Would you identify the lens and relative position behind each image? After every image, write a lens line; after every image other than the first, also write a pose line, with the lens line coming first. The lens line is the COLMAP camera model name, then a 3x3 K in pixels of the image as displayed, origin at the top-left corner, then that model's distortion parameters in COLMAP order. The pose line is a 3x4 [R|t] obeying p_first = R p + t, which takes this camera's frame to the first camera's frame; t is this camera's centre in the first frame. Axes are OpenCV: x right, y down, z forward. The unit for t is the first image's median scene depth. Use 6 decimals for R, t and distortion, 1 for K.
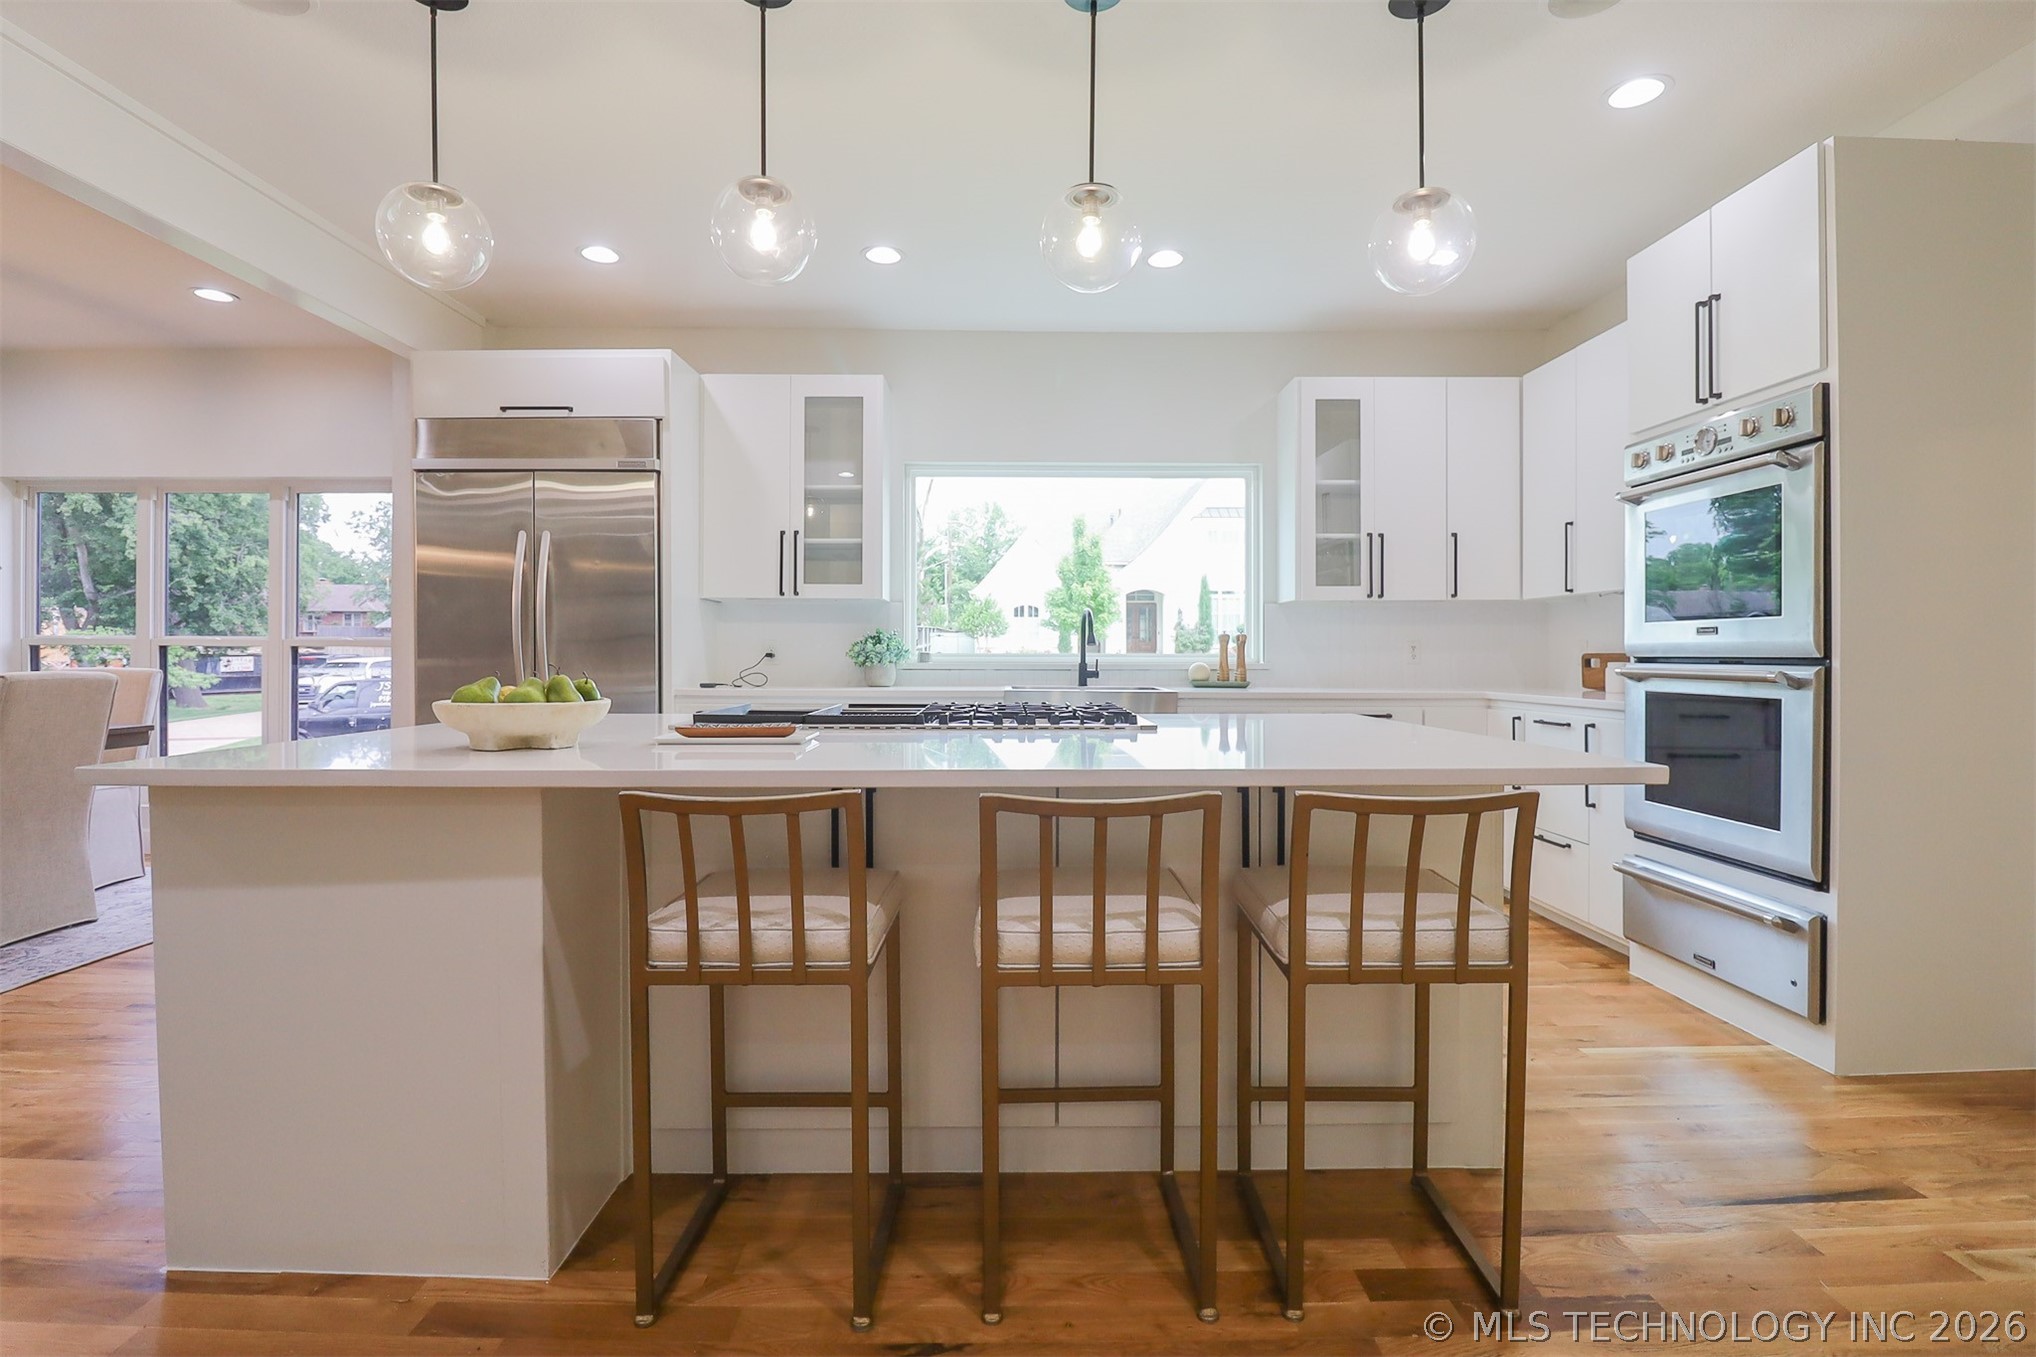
lens RADIAL K [[951.4, 0, 1020.0], [0, 951.4, 654.6], [0, 0, 1]] dist [-0.000932, -0.012298]
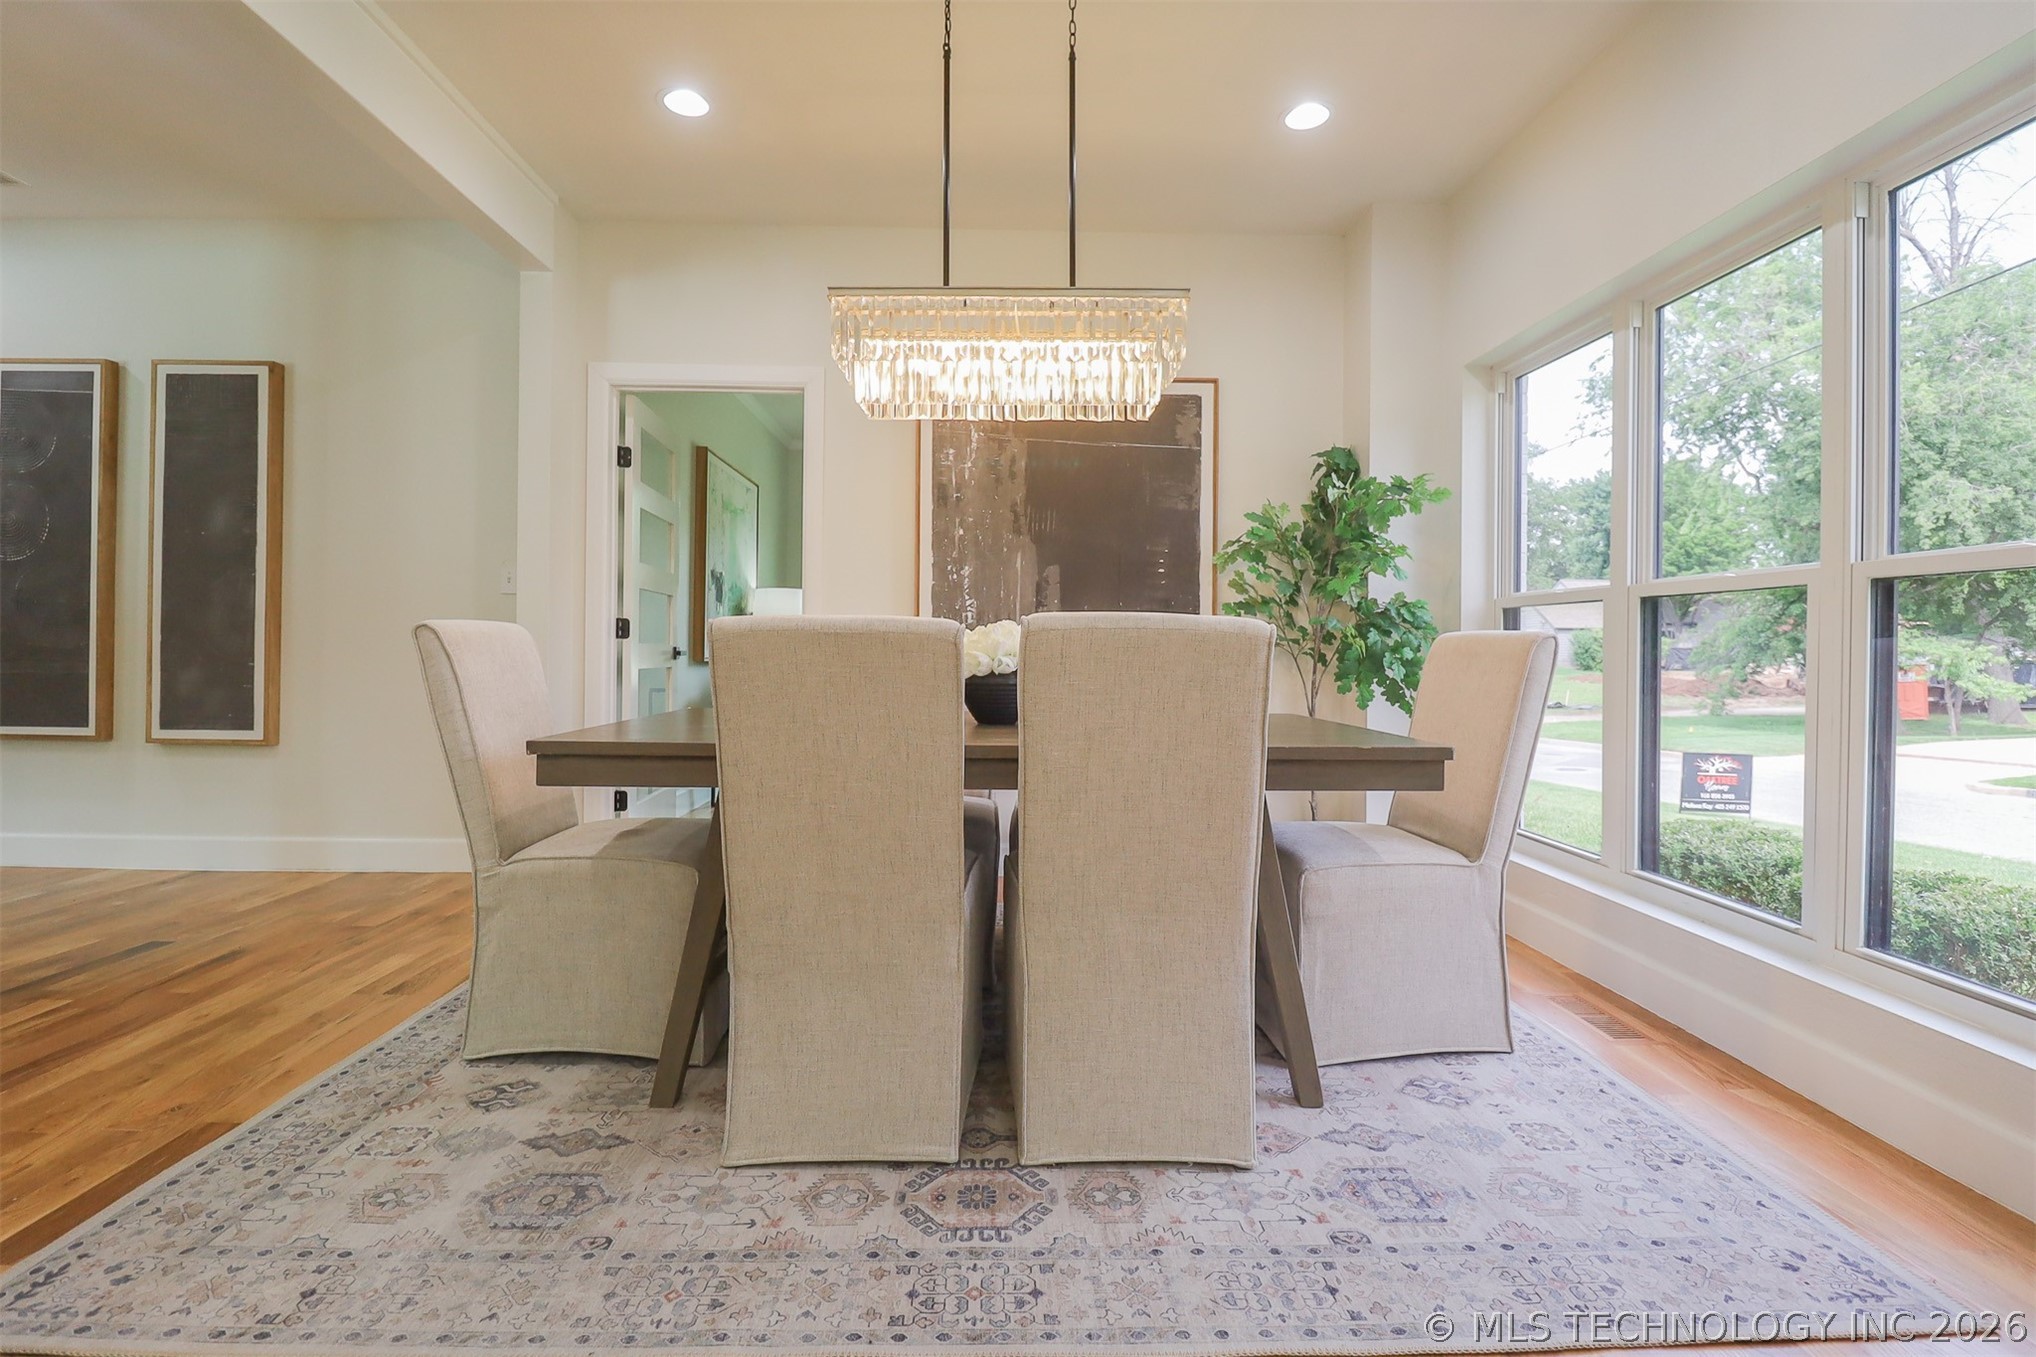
lens RADIAL K [[951.4, 0, 1020.0], [0, 951.4, 654.6], [0, 0, 1]] dist [-0.000932, -0.012298]
pose [[0.017622, -0.000772, -0.999844, -0.470327], [-0.012000, 0.999928, -0.000984, 0.033512], [0.999773, 0.012015, 0.017612, 0.780042]]
